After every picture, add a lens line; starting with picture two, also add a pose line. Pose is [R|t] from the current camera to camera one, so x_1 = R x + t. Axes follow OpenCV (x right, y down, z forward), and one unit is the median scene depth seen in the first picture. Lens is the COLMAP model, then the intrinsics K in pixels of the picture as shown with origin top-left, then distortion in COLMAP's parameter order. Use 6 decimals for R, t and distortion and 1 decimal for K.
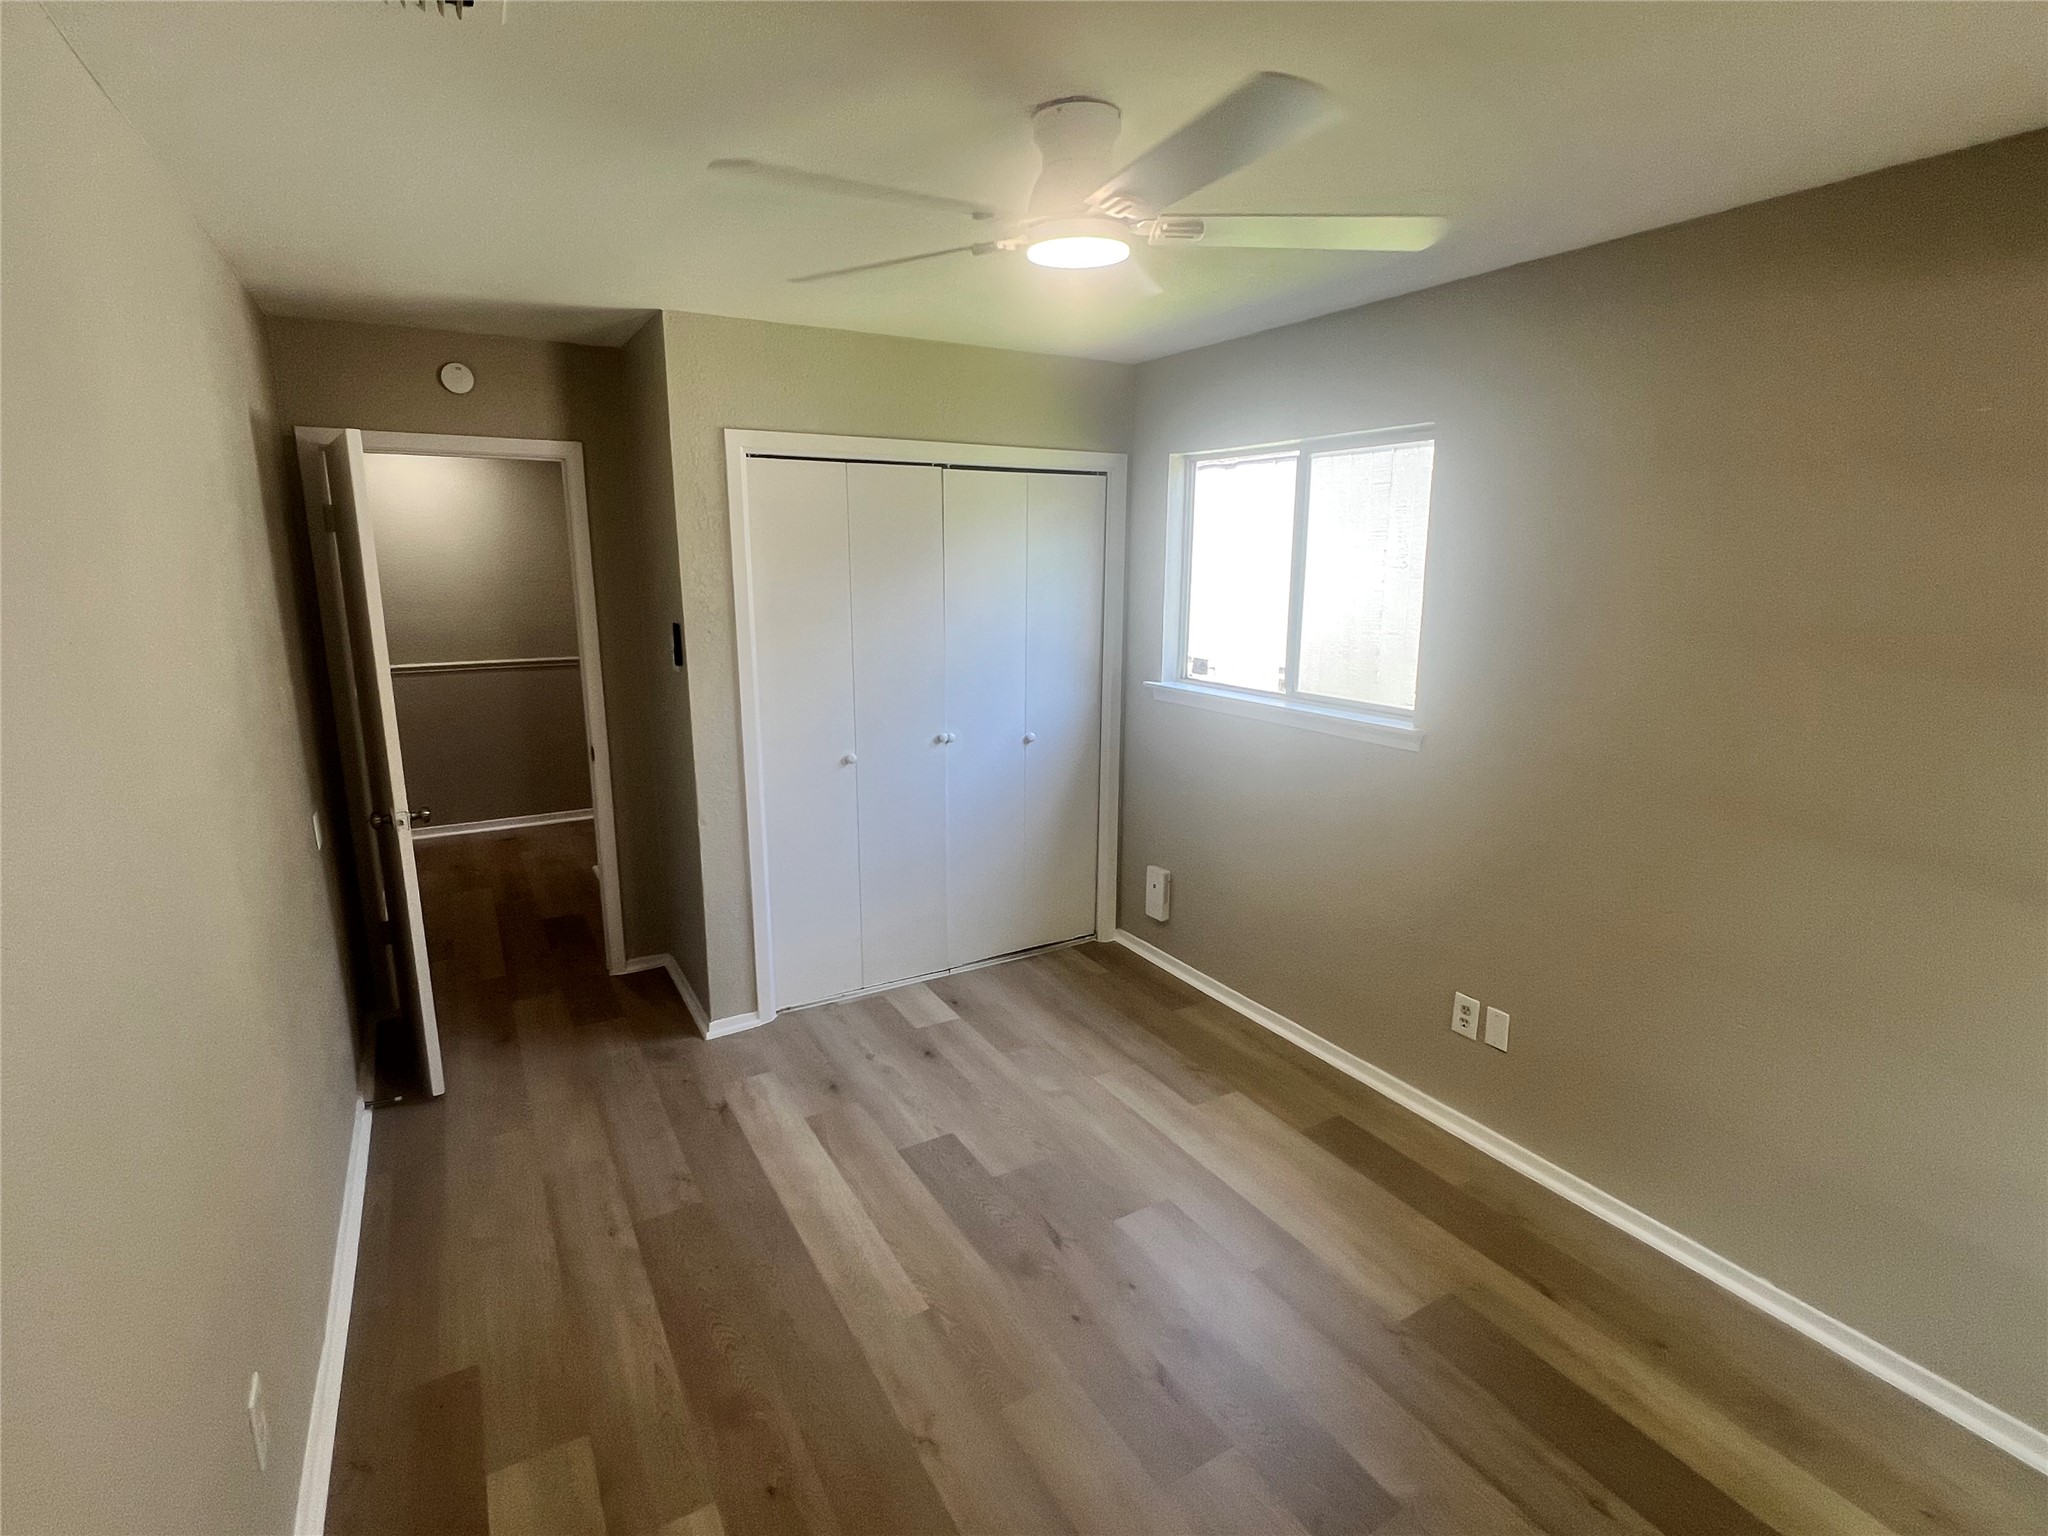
lens RADIAL K [[970.8, 0, 1006.0], [0, 970.8, 764.2], [0, 0, 1]] dist [0.001922, 0.000610]
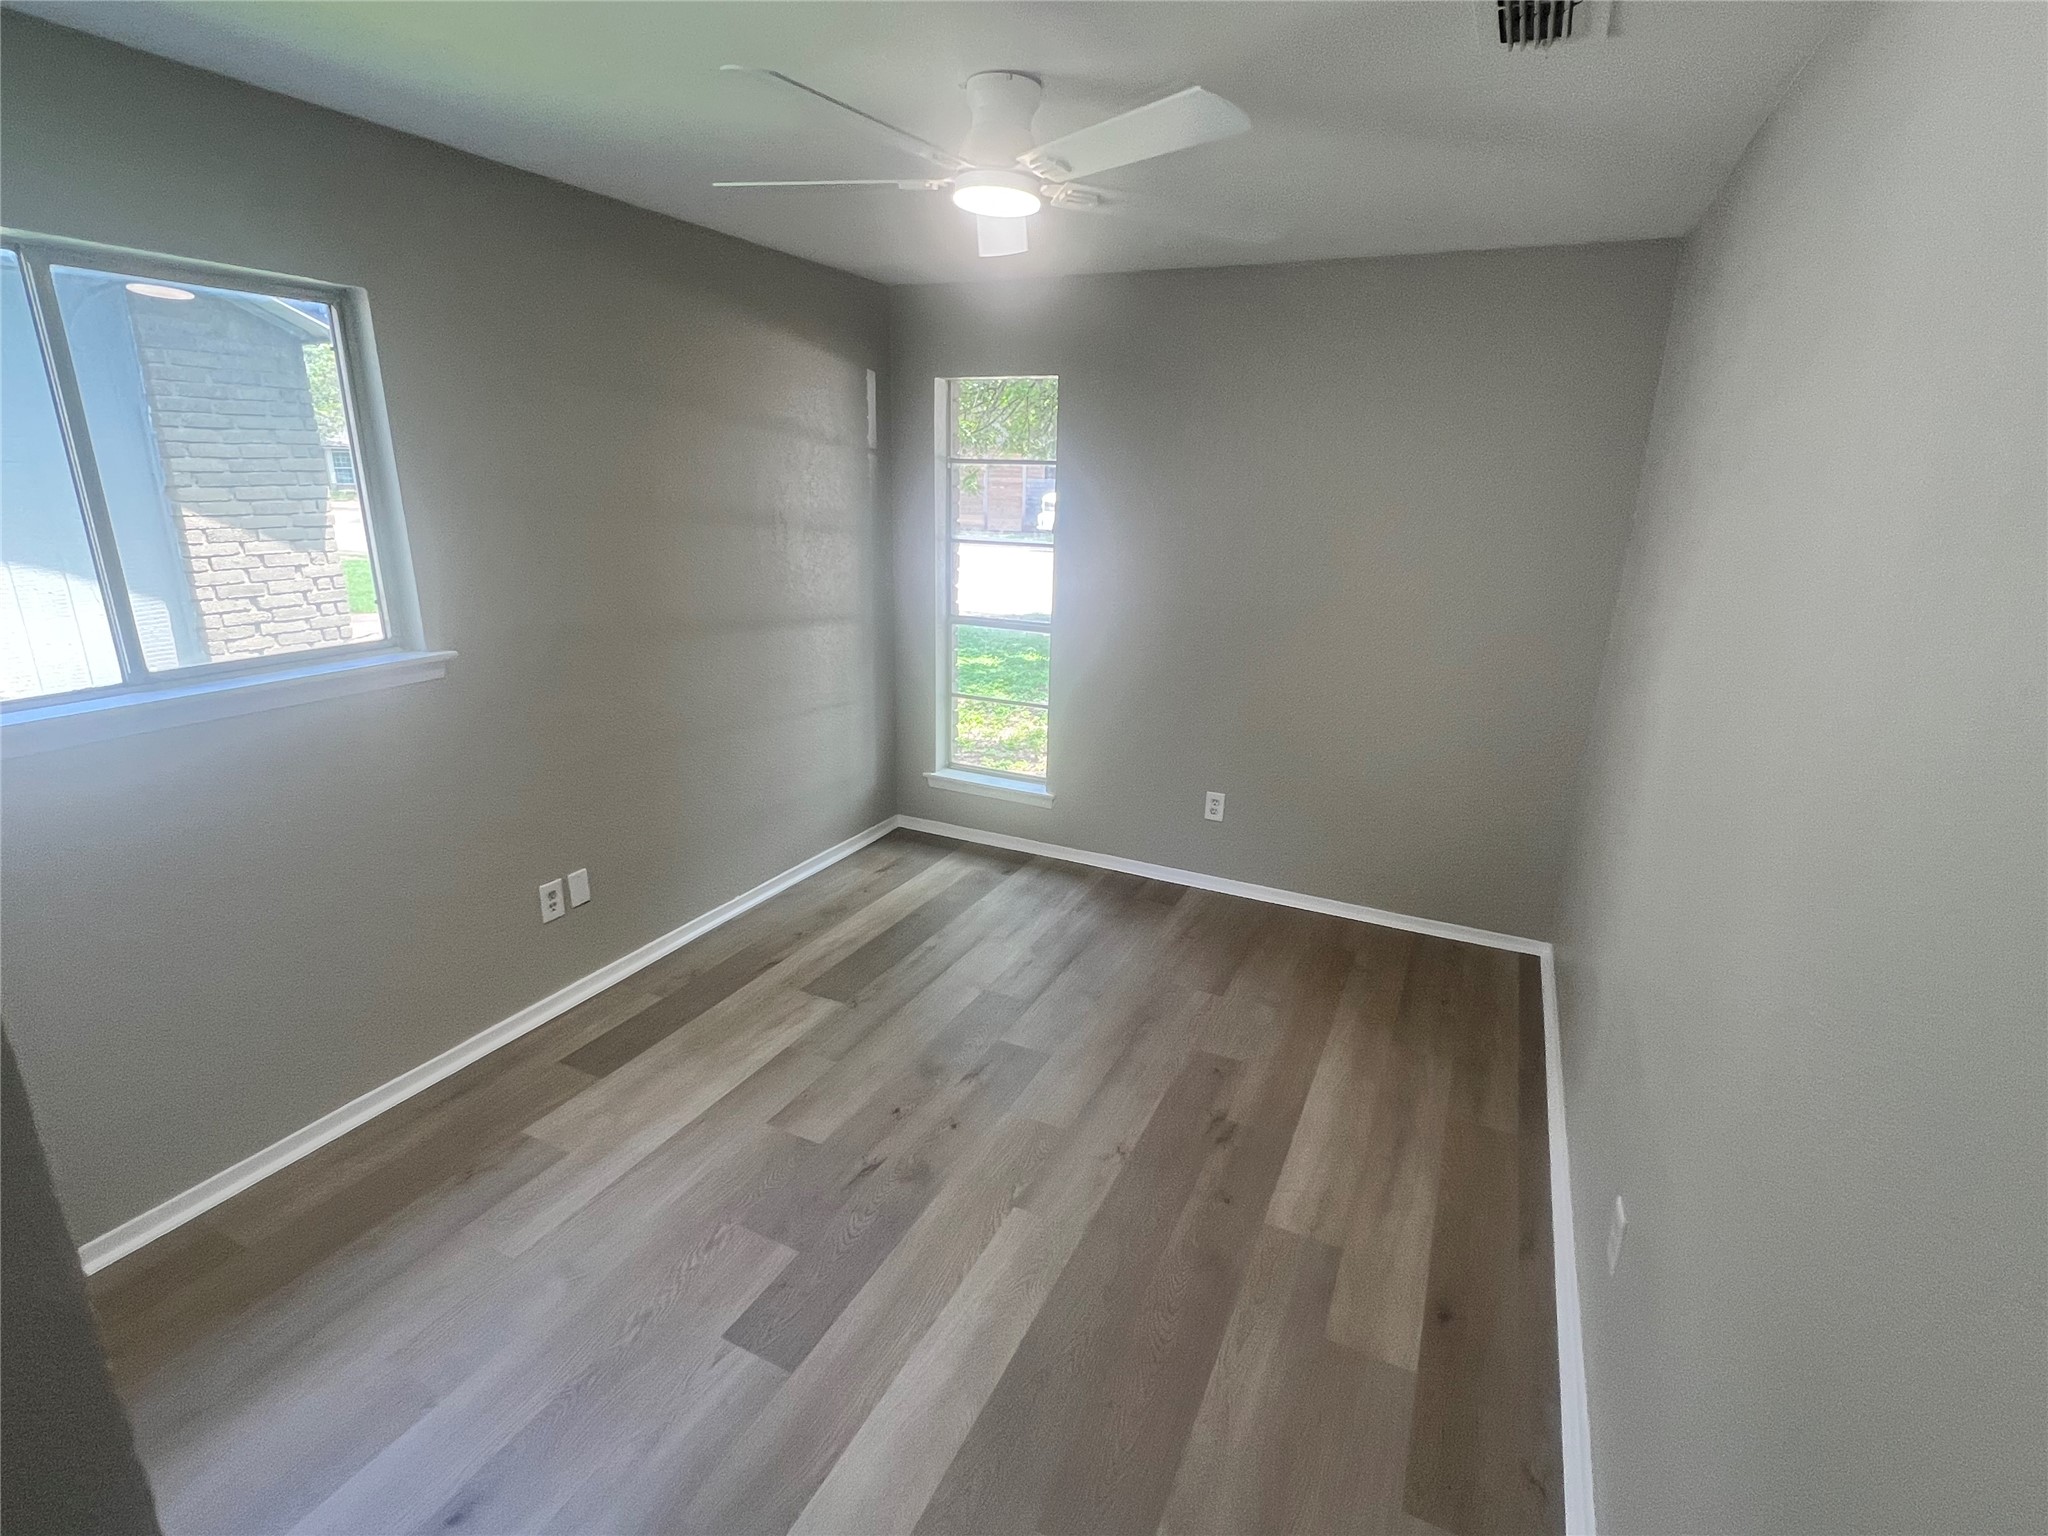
lens RADIAL K [[970.8, 0, 1005.9], [0, 970.8, 769.7], [0, 0, 1]] dist [0.001922, 0.000610]
pose [[-0.542503, -0.263305, 0.797722, -0.671821], [0.155544, 0.901703, 0.403407, -0.245272], [-0.825528, 0.342930, -0.448222, 1.128599]]
